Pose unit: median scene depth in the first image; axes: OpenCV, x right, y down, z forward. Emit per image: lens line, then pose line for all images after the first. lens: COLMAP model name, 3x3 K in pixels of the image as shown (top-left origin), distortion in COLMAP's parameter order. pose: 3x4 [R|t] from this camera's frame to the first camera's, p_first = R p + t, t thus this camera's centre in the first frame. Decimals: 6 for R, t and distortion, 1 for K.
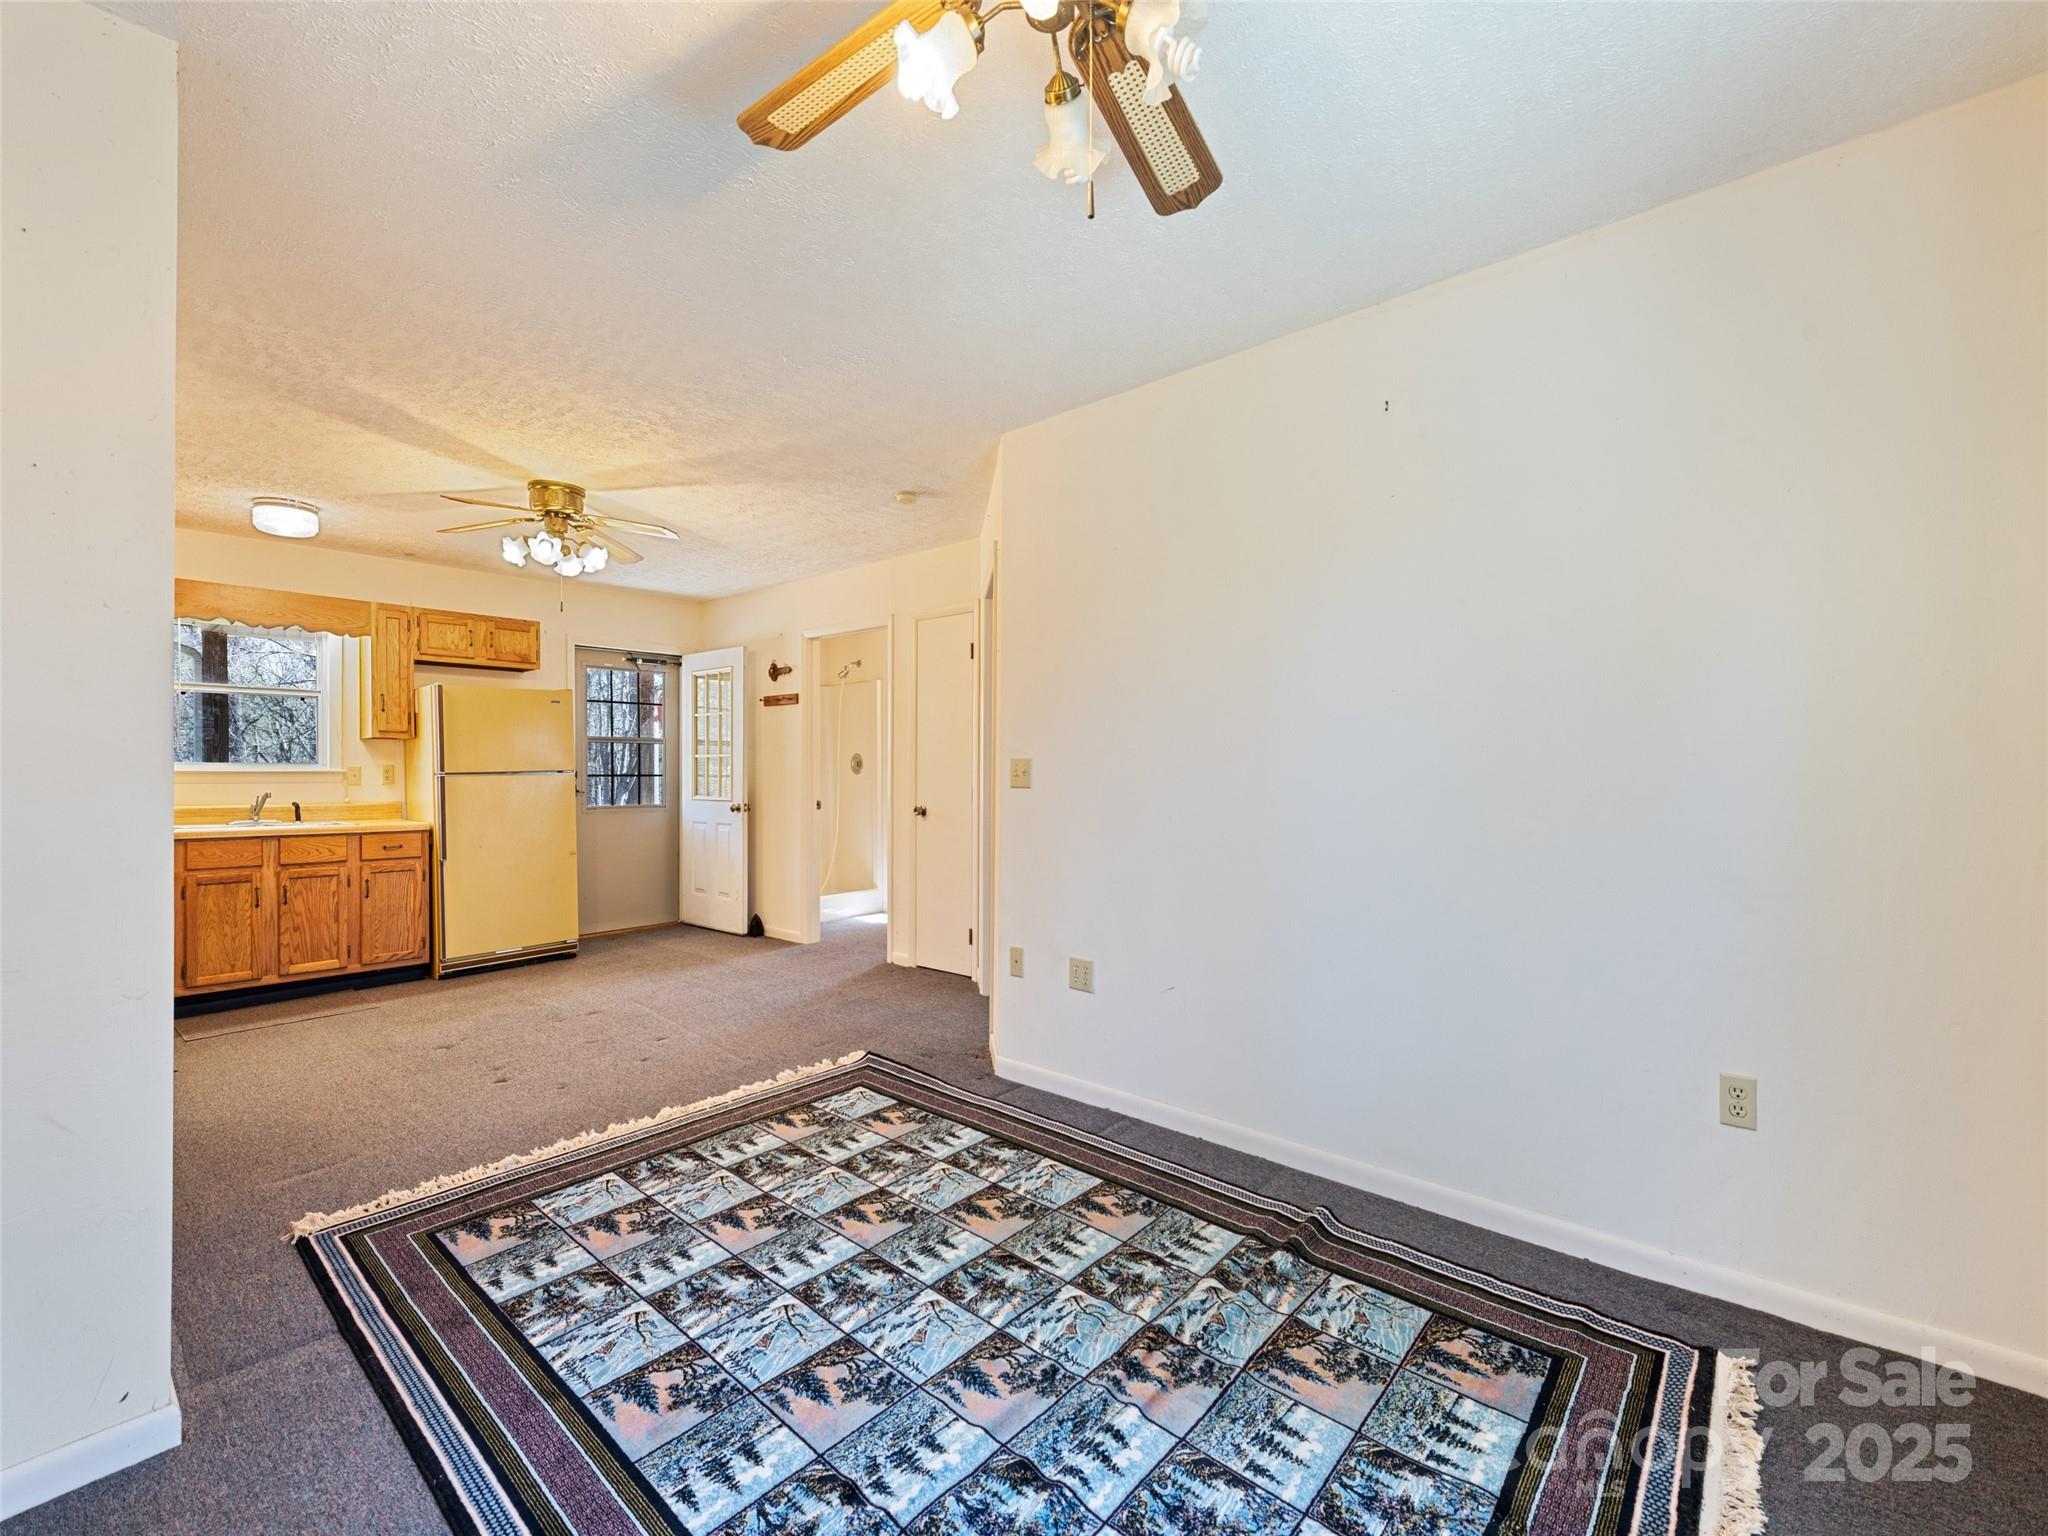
lens RADIAL K [[878.5, 0, 1028.6], [0, 878.5, 777.3], [0, 0, 1]] dist [0.001687, -0.000274]
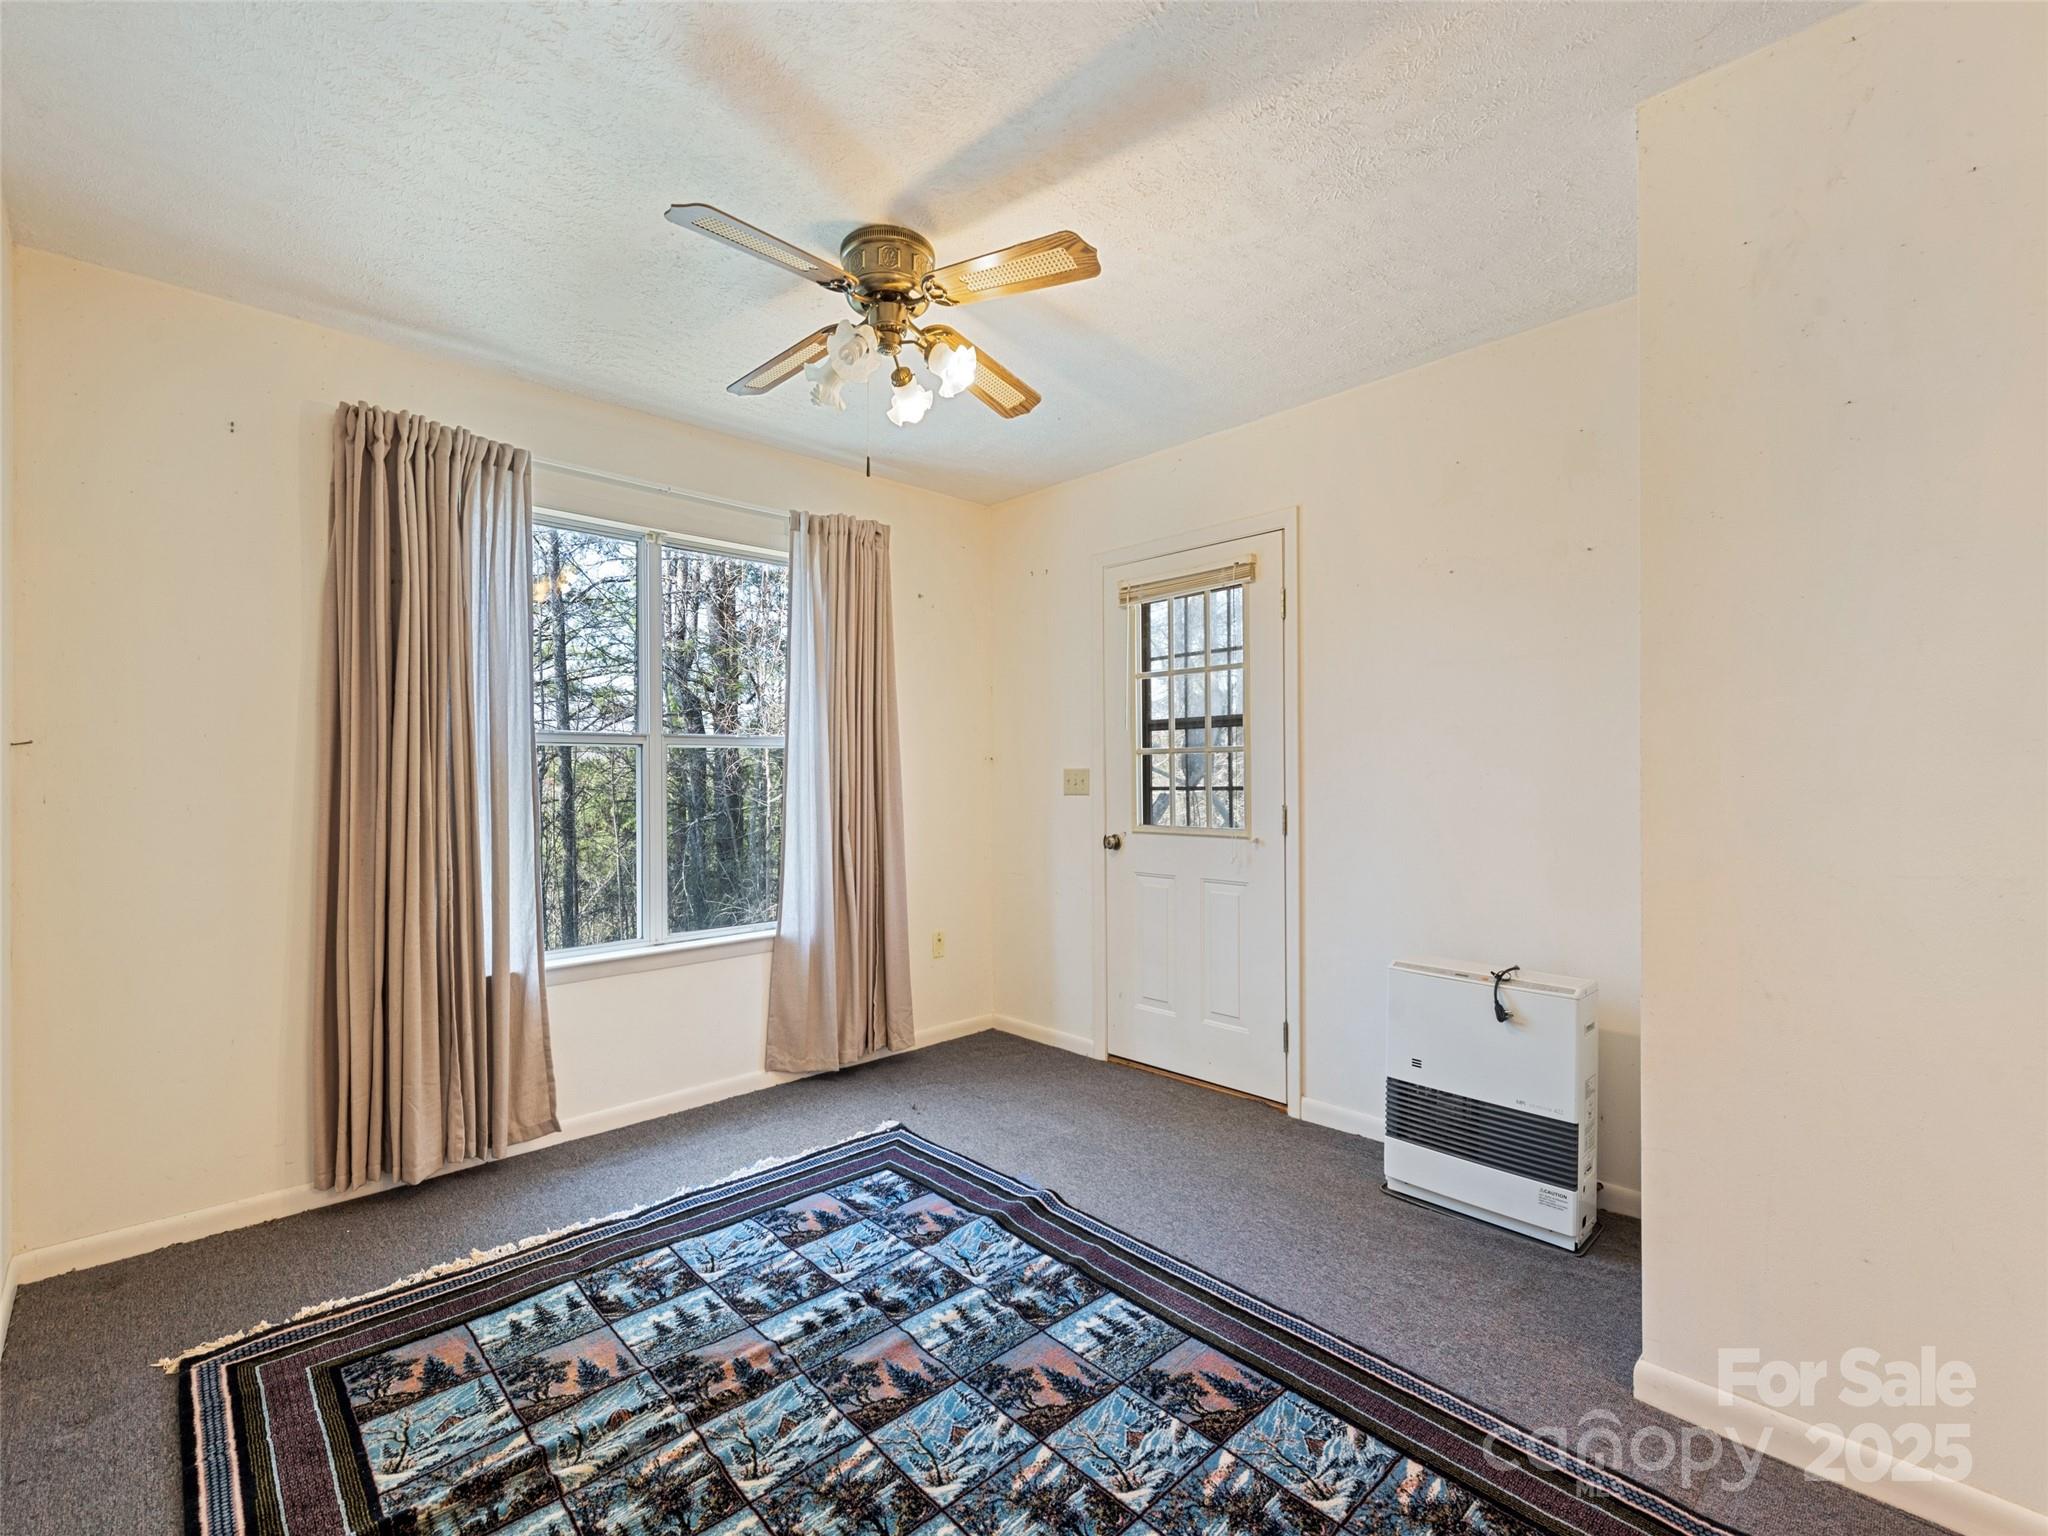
lens RADIAL K [[906.3, 0, 1001.8], [0, 906.3, 767.9], [0, 0, 1]] dist [0.003117, 0.000311]
pose [[-0.994188, 0.006551, 0.107462, -0.115162], [0.006503, 0.999979, -0.000796, -0.009502], [-0.107465, -0.000093, -0.994209, 0.812554]]
